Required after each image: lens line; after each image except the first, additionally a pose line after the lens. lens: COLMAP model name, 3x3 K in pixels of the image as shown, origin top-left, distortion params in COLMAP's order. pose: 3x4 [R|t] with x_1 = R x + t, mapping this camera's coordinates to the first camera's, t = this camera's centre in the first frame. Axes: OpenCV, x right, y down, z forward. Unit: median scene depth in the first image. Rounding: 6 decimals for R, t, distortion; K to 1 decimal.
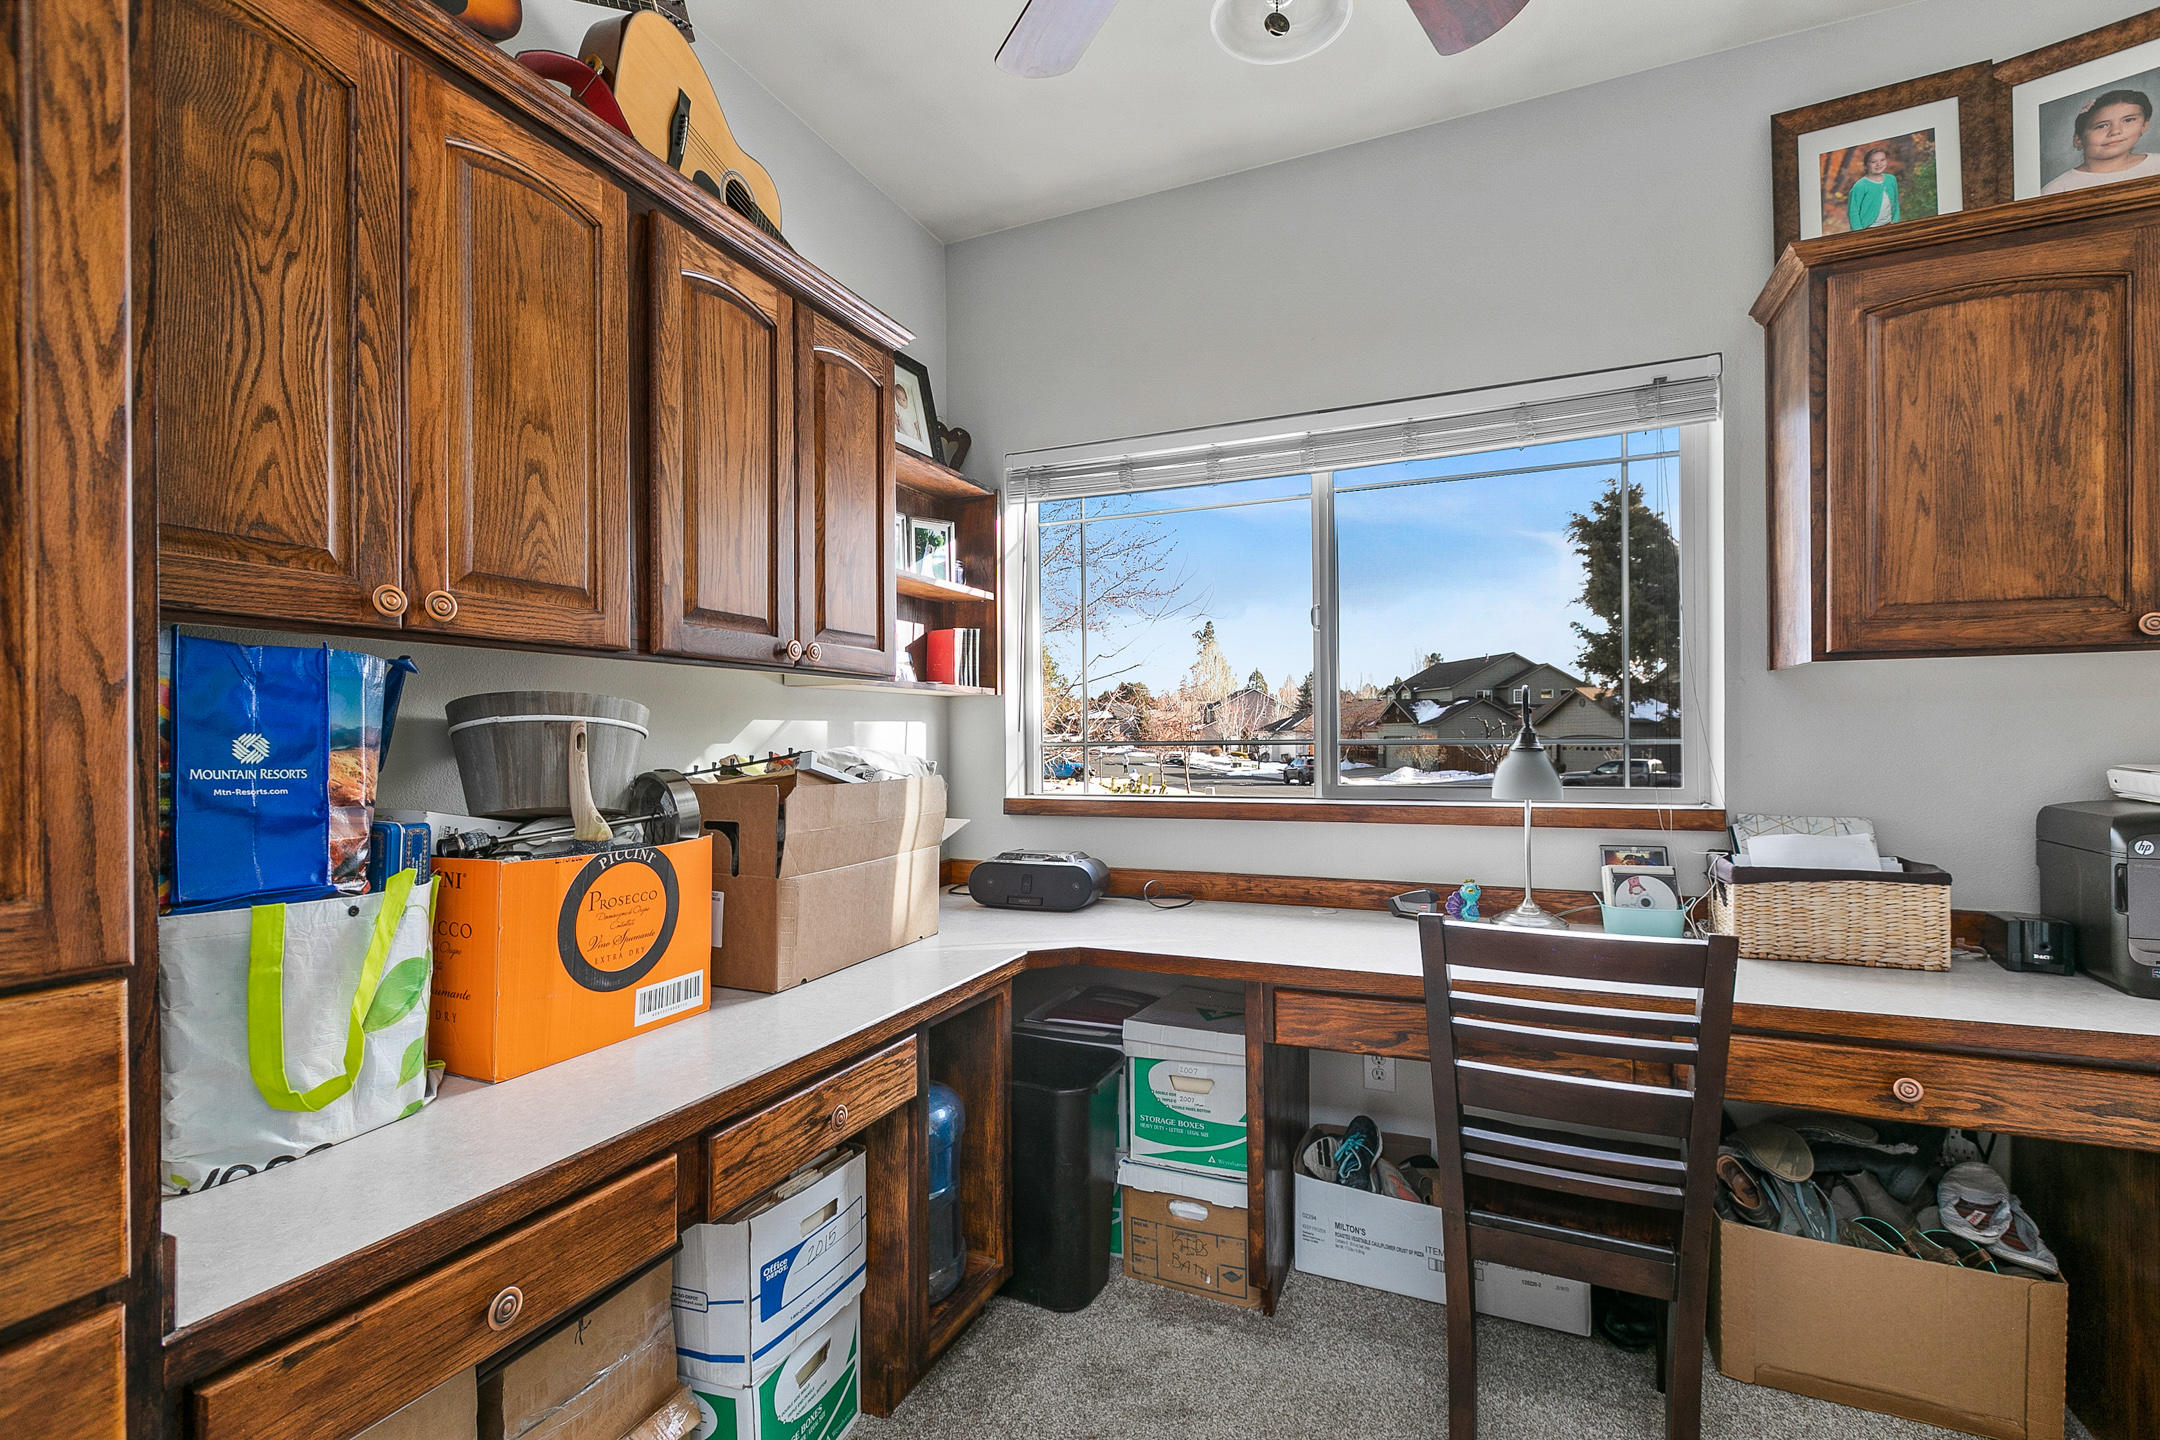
lens RADIAL K [[974.1, 0, 1072.5], [0, 974.1, 726.4], [0, 0, 1]] dist [0.000632, 0.000072]
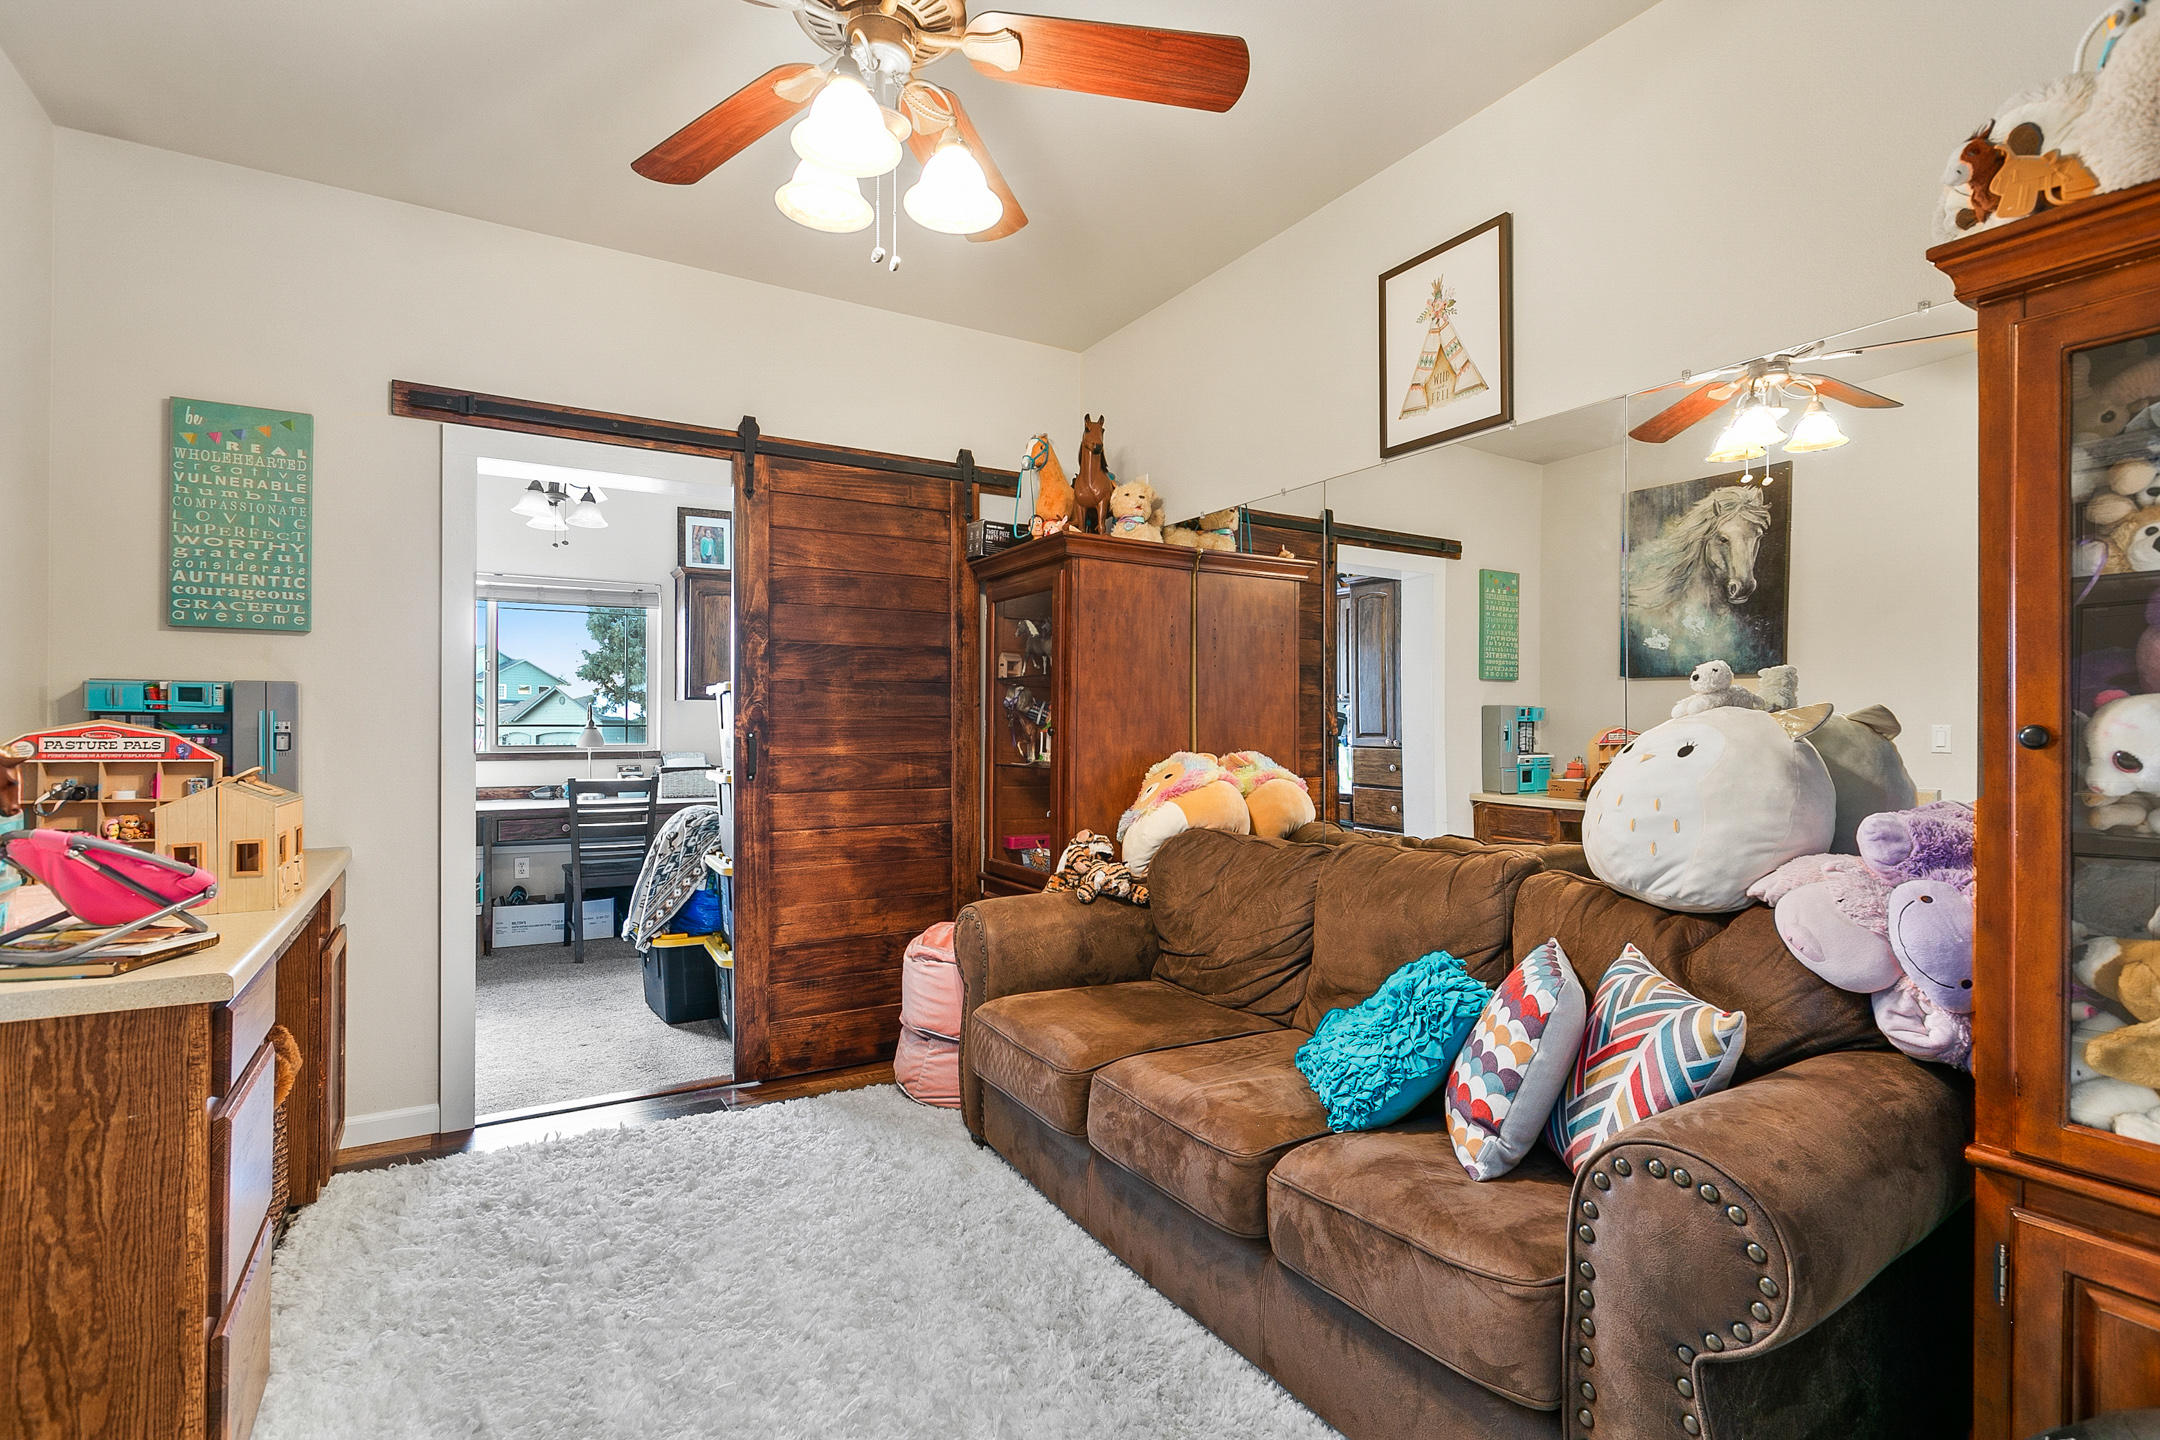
lens RADIAL K [[1028.5, 0, 1078.4], [0, 1028.5, 722.4], [0, 0, 1]] dist [0.001929, 0.000306]
pose [[0.580745, 0.011152, 0.814009, -0.999455], [-0.009848, 0.999929, -0.006673, 0.012948], [-0.814026, -0.004141, 0.580813, -1.630926]]
